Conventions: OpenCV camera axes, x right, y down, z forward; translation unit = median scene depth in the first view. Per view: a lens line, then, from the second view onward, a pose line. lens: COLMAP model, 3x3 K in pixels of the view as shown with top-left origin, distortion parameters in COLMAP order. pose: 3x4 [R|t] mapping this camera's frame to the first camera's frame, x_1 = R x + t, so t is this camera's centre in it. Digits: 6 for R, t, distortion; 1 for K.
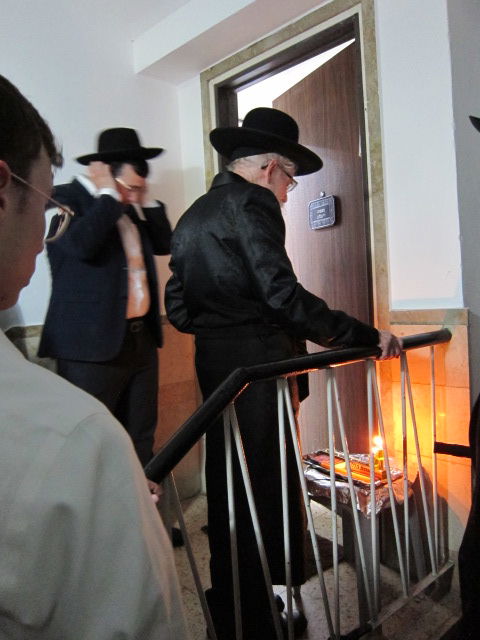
lens RADIAL K [[559.0, 0, 240.0], [0, 559.0, 320.0], [0, 0, 1]] dist [-0.039106, 0.009094]
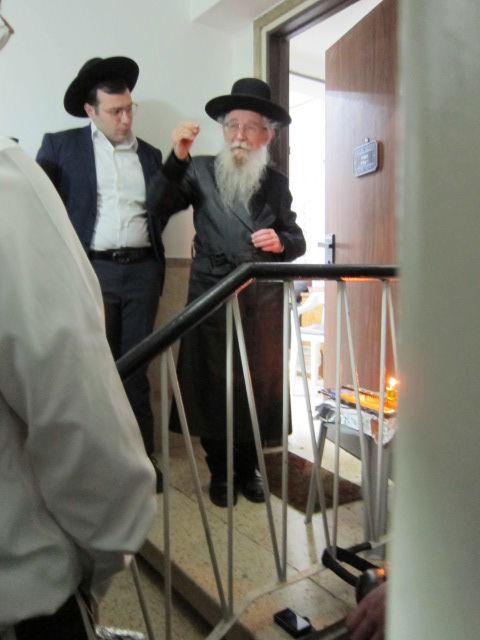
lens RADIAL K [[559.0, 0, 240.0], [0, 559.0, 320.0], [0, 0, 1]] dist [-0.039106, 0.009094]
pose [[0.990960, 0.061934, -0.119009, 0.061968], [-0.059418, 0.997931, 0.024581, 0.085869], [0.120285, -0.017287, 0.992589, -0.021007]]
